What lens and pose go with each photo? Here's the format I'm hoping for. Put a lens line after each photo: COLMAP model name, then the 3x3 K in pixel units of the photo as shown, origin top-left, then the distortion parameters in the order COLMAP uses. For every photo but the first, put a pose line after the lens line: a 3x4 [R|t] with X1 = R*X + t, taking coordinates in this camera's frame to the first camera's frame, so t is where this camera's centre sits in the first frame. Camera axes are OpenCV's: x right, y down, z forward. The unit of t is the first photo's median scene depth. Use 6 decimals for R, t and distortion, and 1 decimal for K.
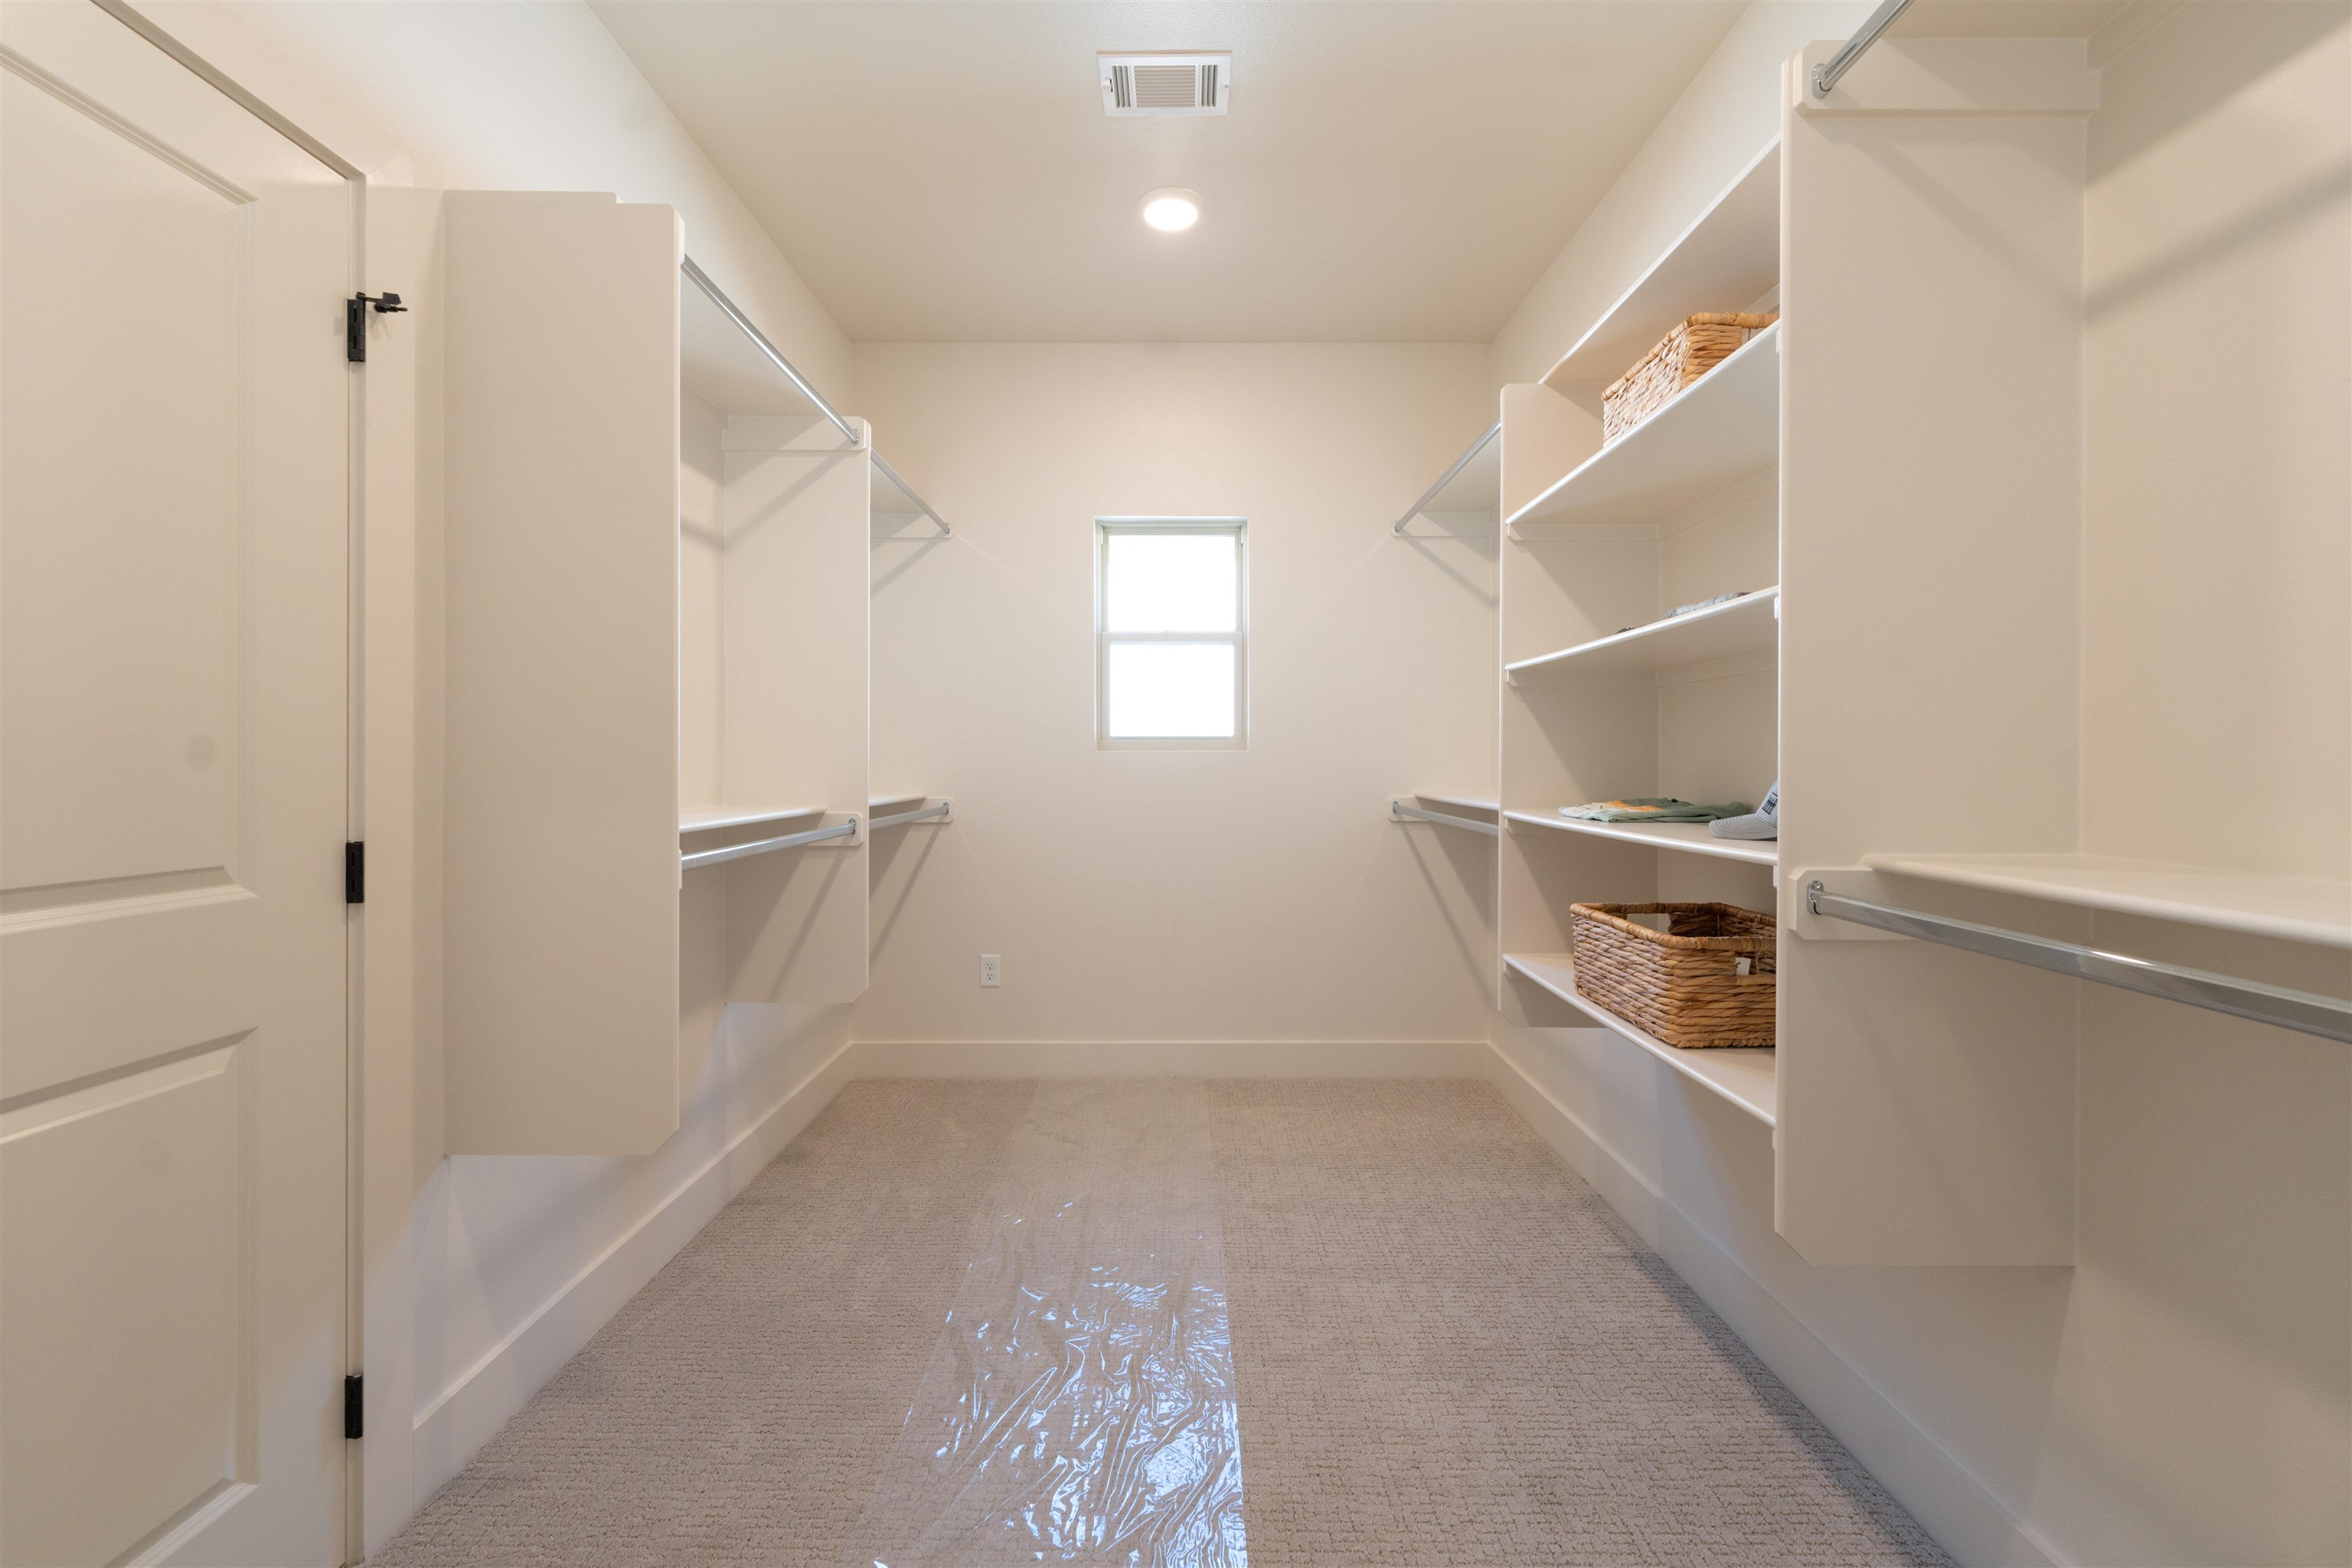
lens RADIAL K [[976.0, 0, 1165.0], [0, 976.0, 771.2], [0, 0, 1]] dist [0.002393, -0.002030]
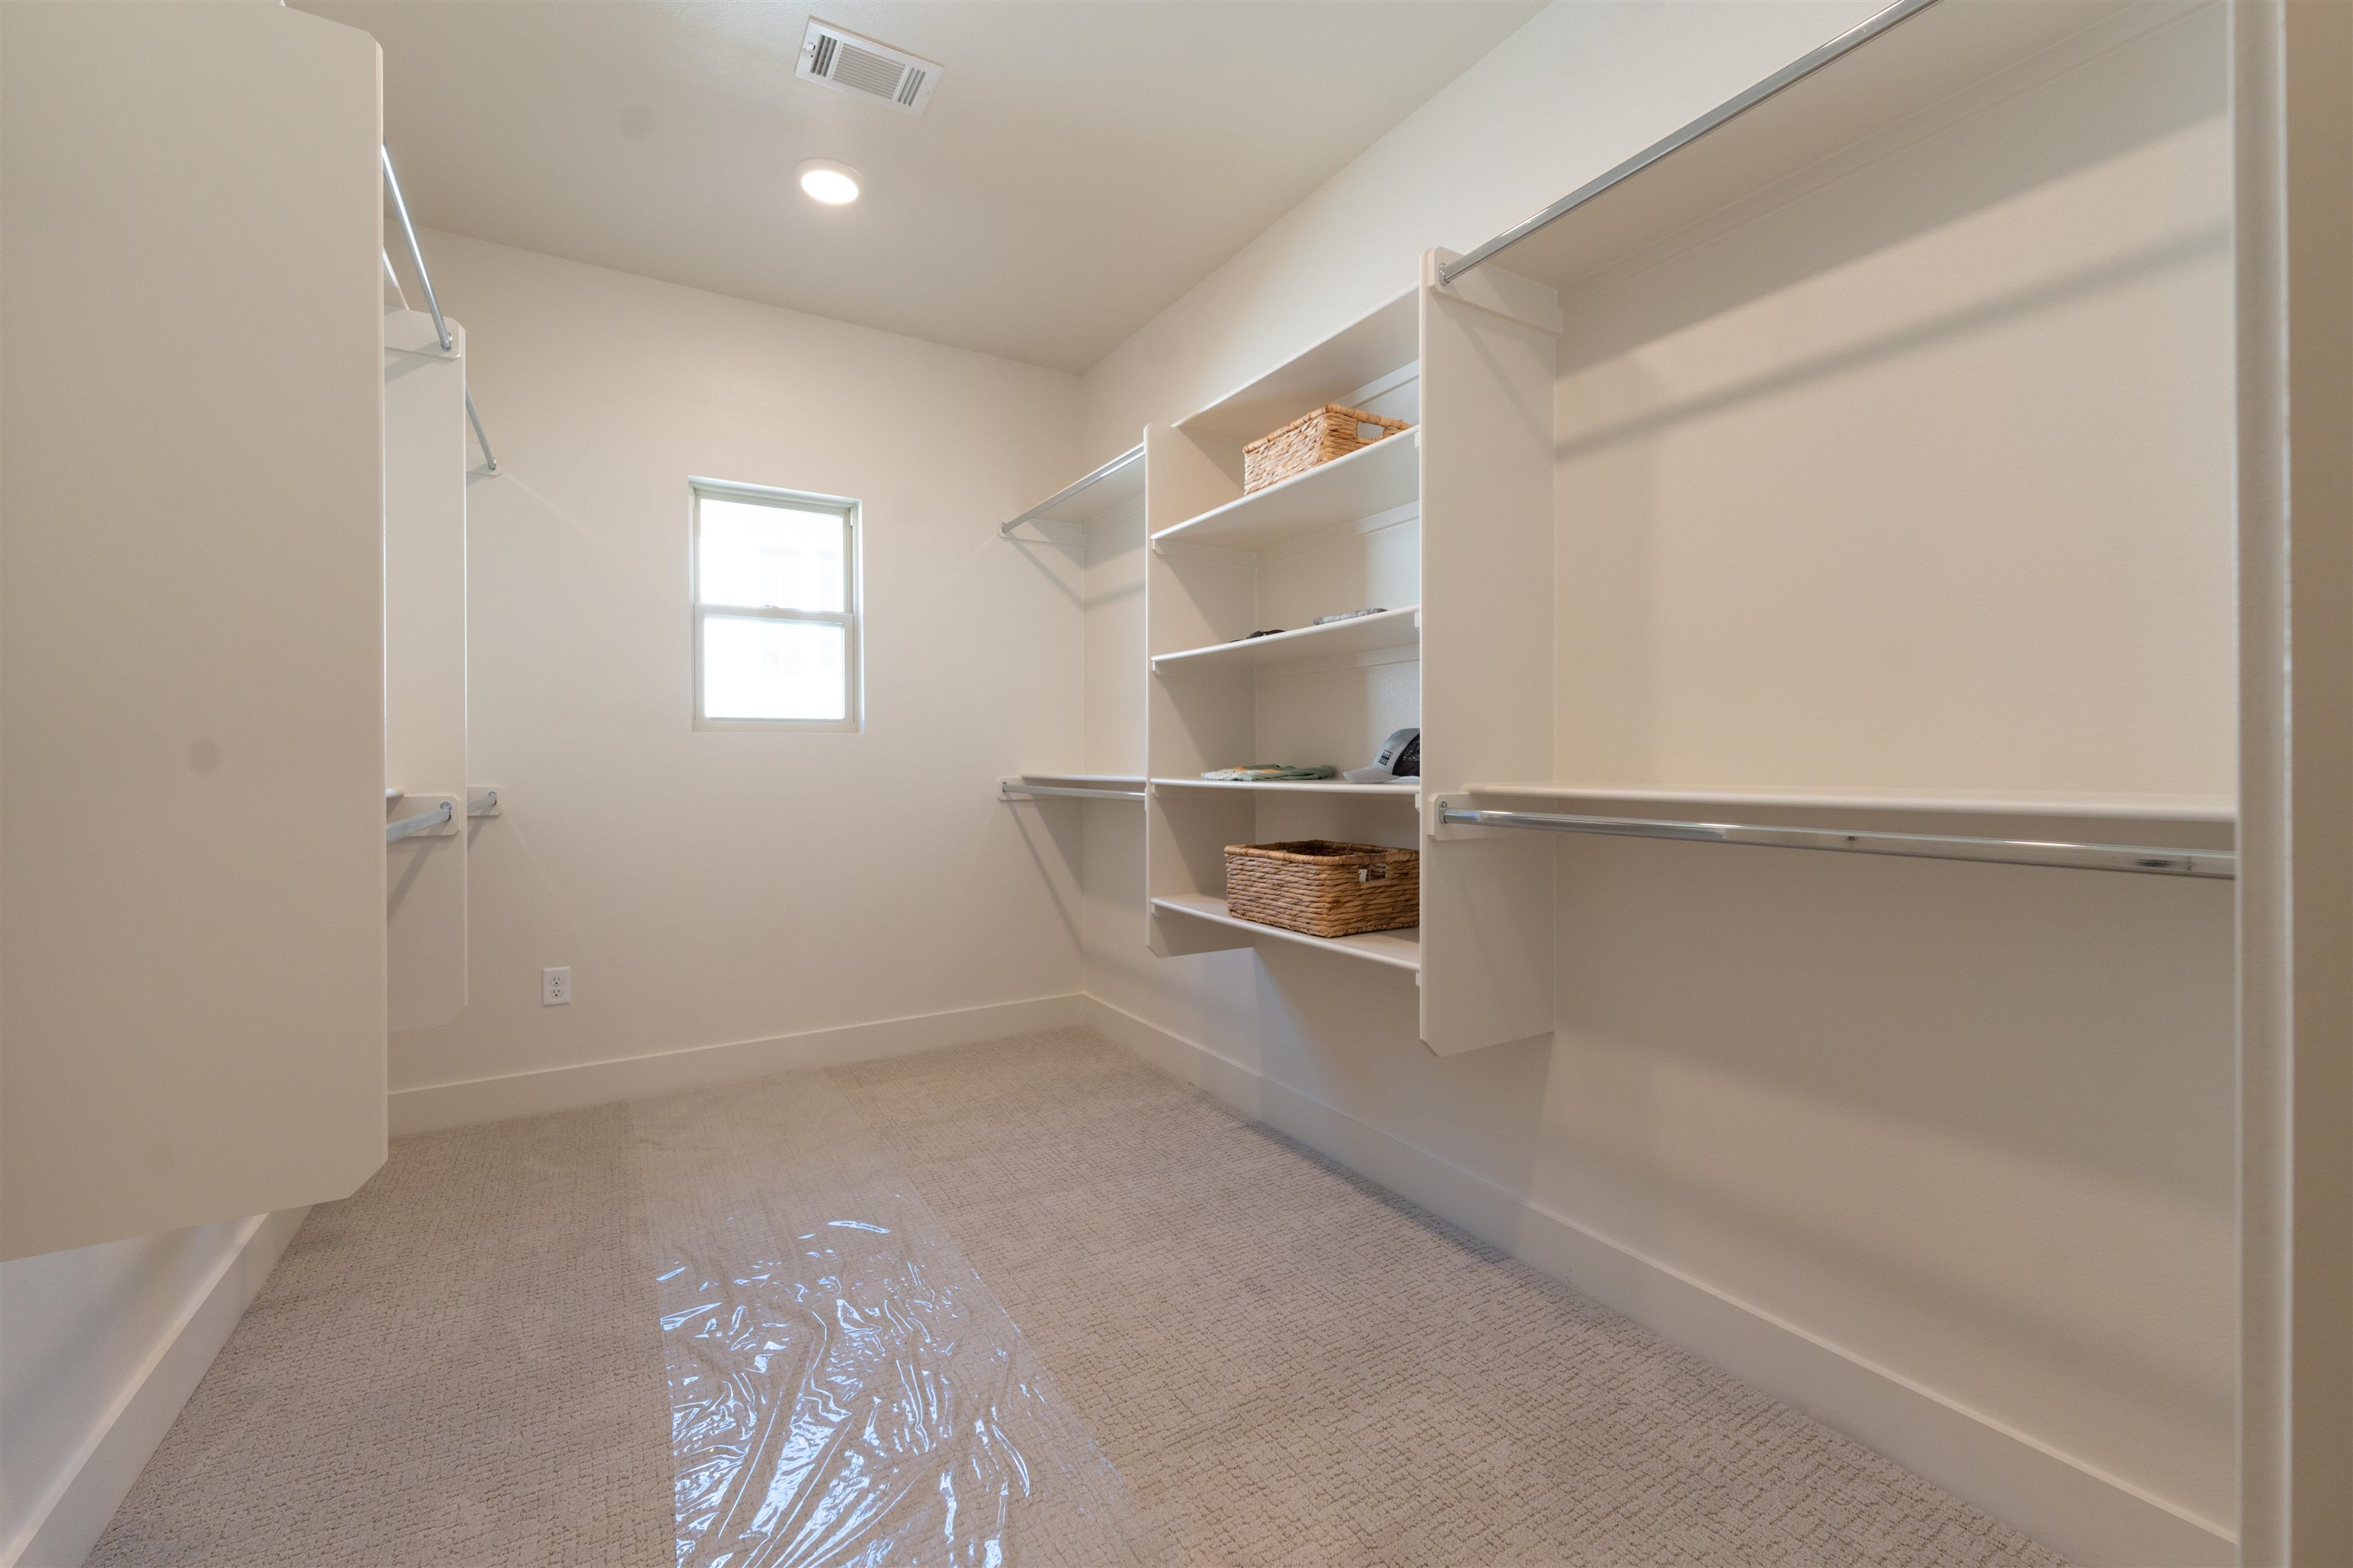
lens RADIAL K [[976.5, 0, 1185.8], [0, 976.5, 775.0], [0, 0, 1]] dist [0.002393, -0.002030]
pose [[0.847659, -0.011023, 0.530427, -0.256063], [0.010707, 0.999936, 0.003669, 0.032875], [-0.530433, 0.002569, 0.847723, -0.039613]]
